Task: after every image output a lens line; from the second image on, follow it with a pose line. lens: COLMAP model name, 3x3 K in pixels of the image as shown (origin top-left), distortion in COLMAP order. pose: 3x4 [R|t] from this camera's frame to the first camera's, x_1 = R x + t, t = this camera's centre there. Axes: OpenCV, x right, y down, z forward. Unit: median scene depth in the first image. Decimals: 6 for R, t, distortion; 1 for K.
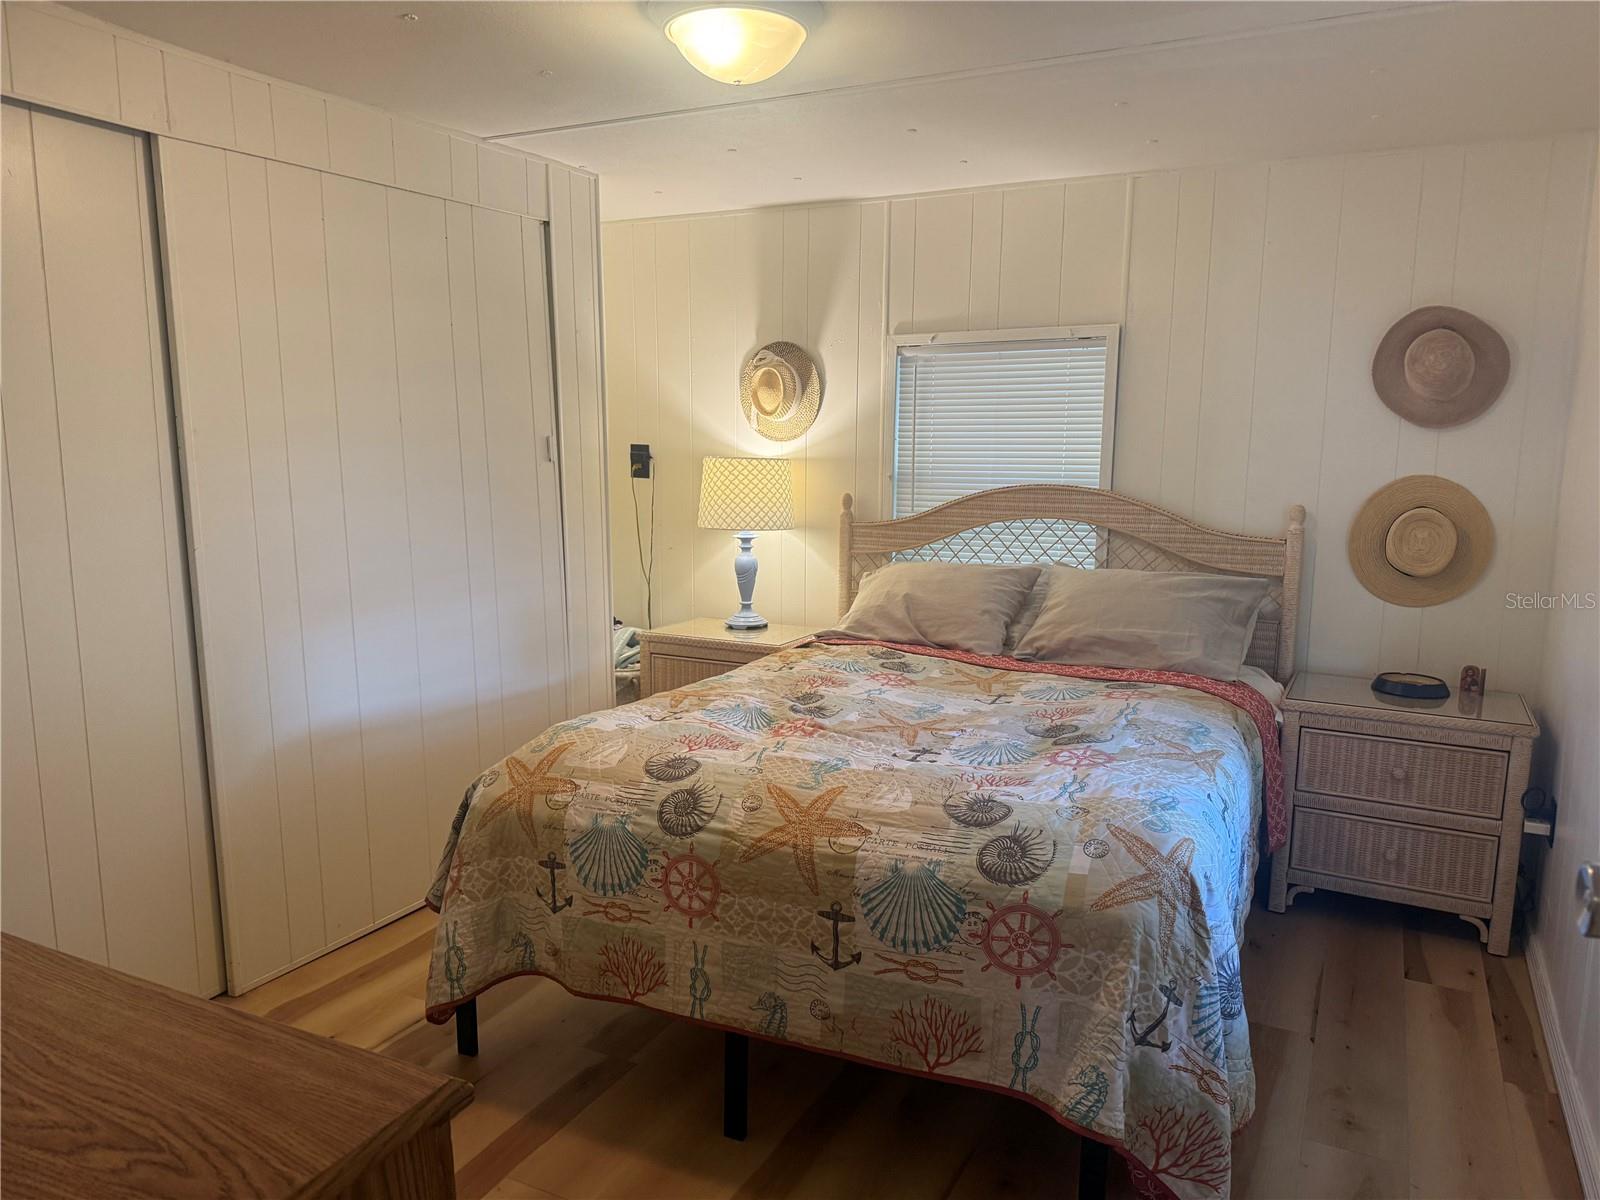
lens RADIAL K [[1111.8, 0, 827.8], [0, 1111.8, 603.7], [0, 0, 1]] dist [0.054369, -0.066626]
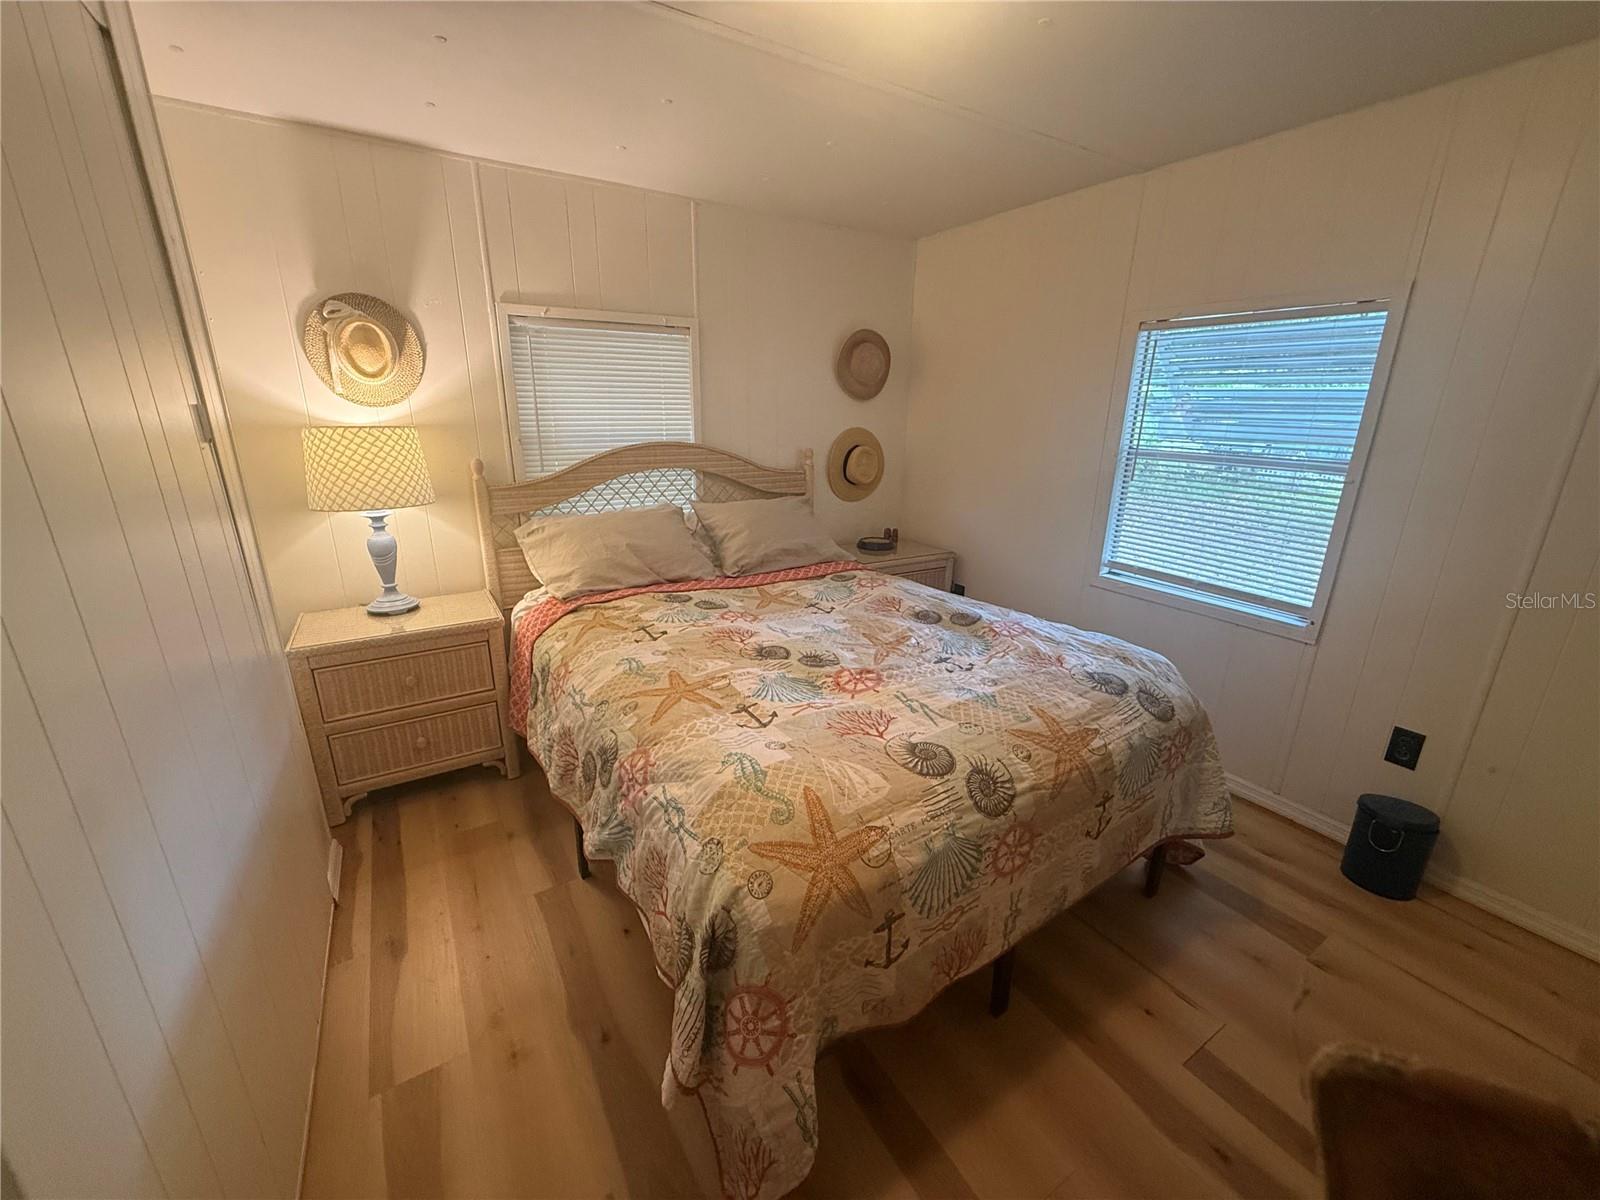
lens RADIAL K [[630.6, 0, 789.3], [0, 630.6, 594.5], [0, 0, 1]] dist [0.000895, 0.000386]
pose [[0.525977, -0.247048, 0.813827, -0.523982], [0.118023, 0.968826, 0.217822, -0.109642], [-0.842270, -0.018519, 0.538738, 0.676818]]
